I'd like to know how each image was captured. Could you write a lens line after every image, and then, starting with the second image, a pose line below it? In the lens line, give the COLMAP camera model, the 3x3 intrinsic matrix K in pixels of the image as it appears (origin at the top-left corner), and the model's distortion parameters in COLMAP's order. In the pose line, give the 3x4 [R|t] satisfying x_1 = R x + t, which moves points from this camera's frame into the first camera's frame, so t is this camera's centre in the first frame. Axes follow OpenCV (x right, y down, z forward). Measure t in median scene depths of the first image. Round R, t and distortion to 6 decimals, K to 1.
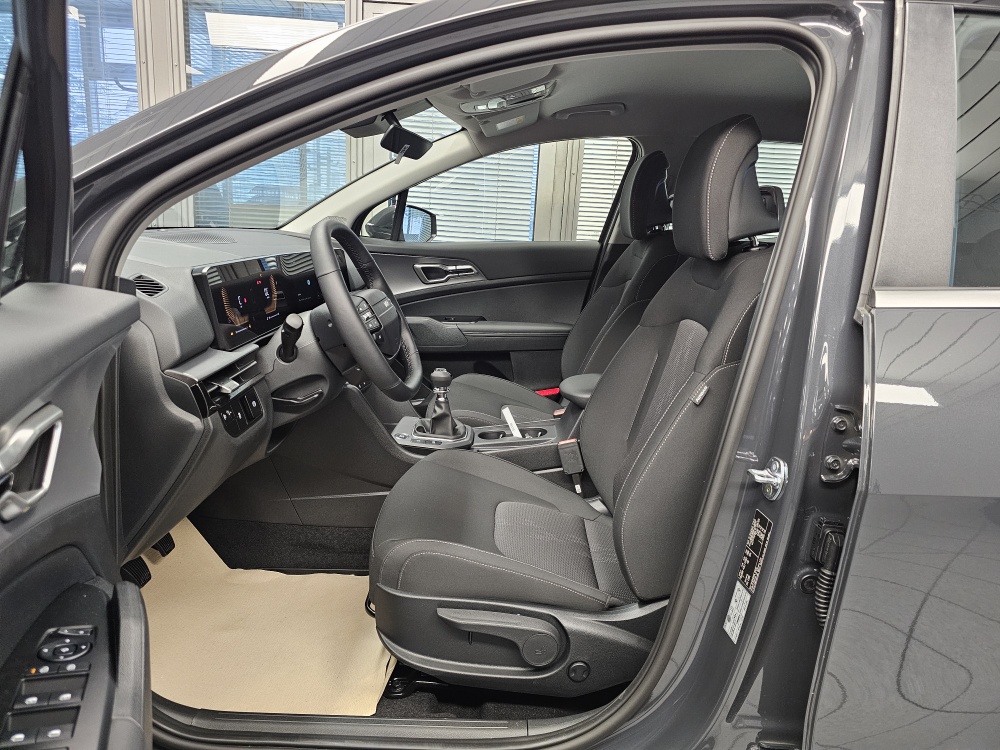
lens RADIAL K [[684.6, 0, 500.0], [0, 684.6, 375.0], [0, 0, 1]] dist [0.073205, -0.059766]
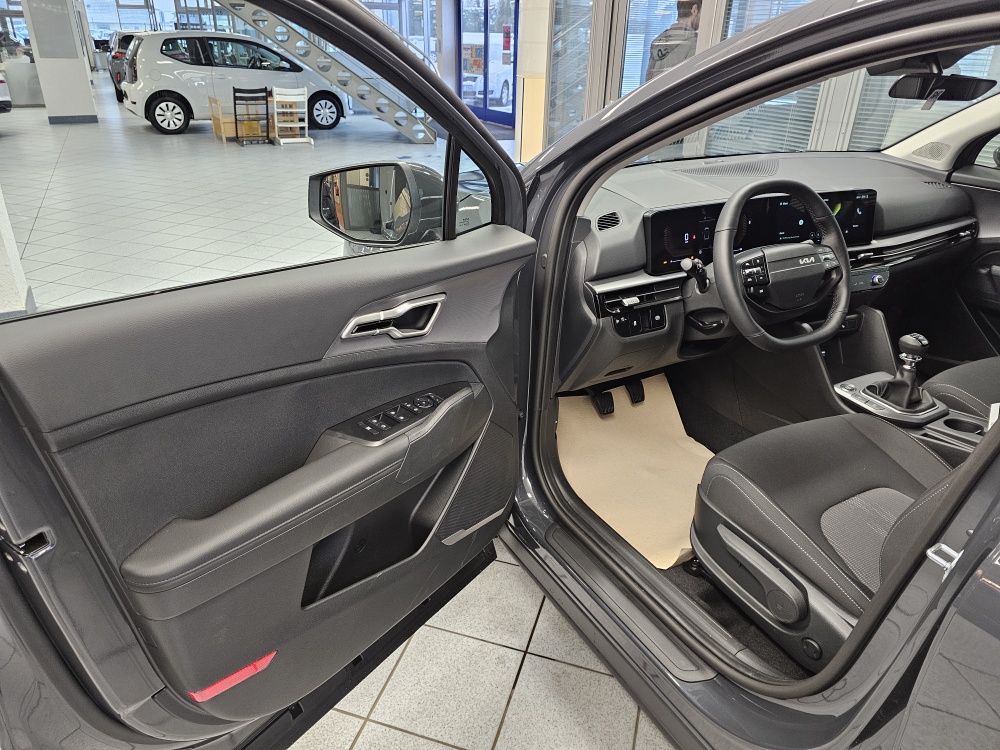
lens RADIAL K [[683.6, 0, 502.3], [0, 683.6, 360.2], [0, 0, 1]] dist [0.045673, -0.001857]
pose [[0.511041, 0.335047, -0.791568, 0.573749], [-0.199171, 0.941997, 0.270134, -0.181258], [0.836162, 0.019608, 0.548131, 0.017311]]
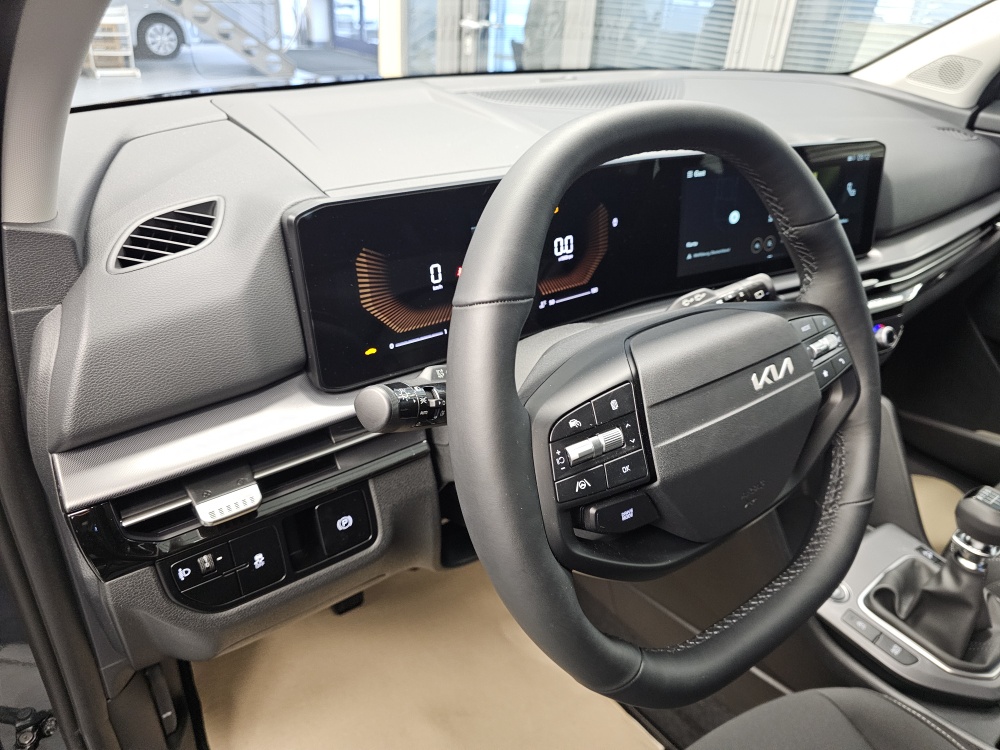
lens RADIAL K [[684.6, 0, 500.0], [0, 684.6, 375.0], [0, 0, 1]] dist [0.073205, -0.059766]
pose [[0.613008, 0.382956, -0.691061, -0.017323], [-0.209669, 0.922166, 0.325037, -0.216979], [0.761748, -0.054356, 0.645589, 0.790213]]
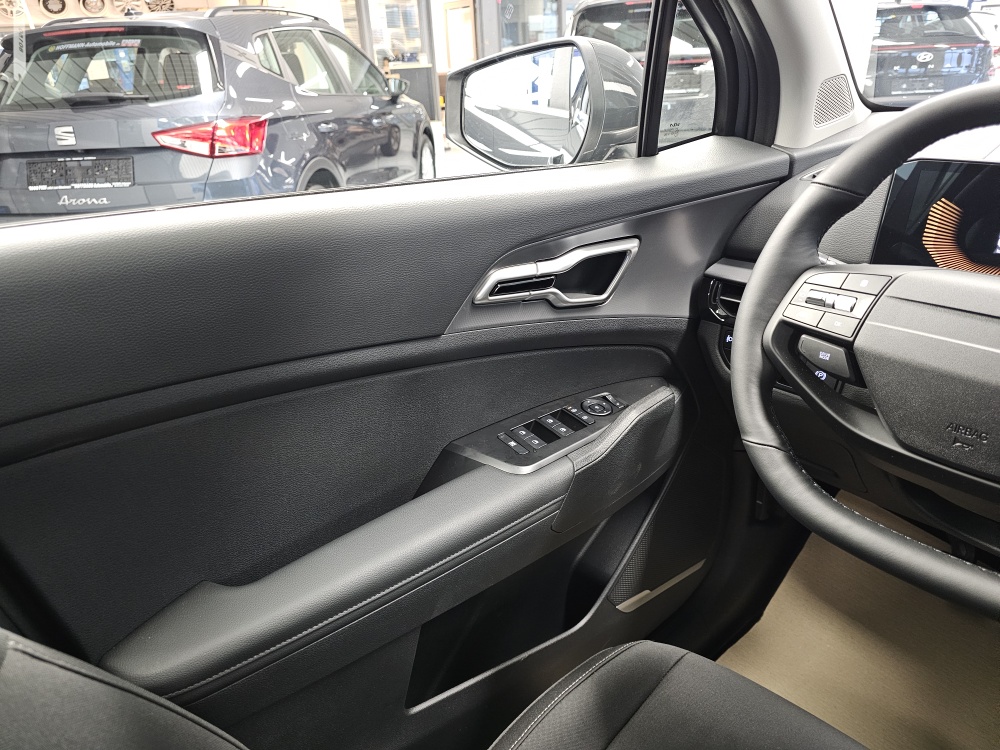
lens RADIAL K [[703.6, 0, 500.0], [0, 703.6, 375.0], [0, 0, 1]] dist [0.013769, -0.000402]
pose [[-0.732371, 0.281538, -0.619976, 0.274508], [-0.142579, 0.826922, 0.543941, -0.277688], [0.665811, 0.486762, -0.565472, 1.173937]]
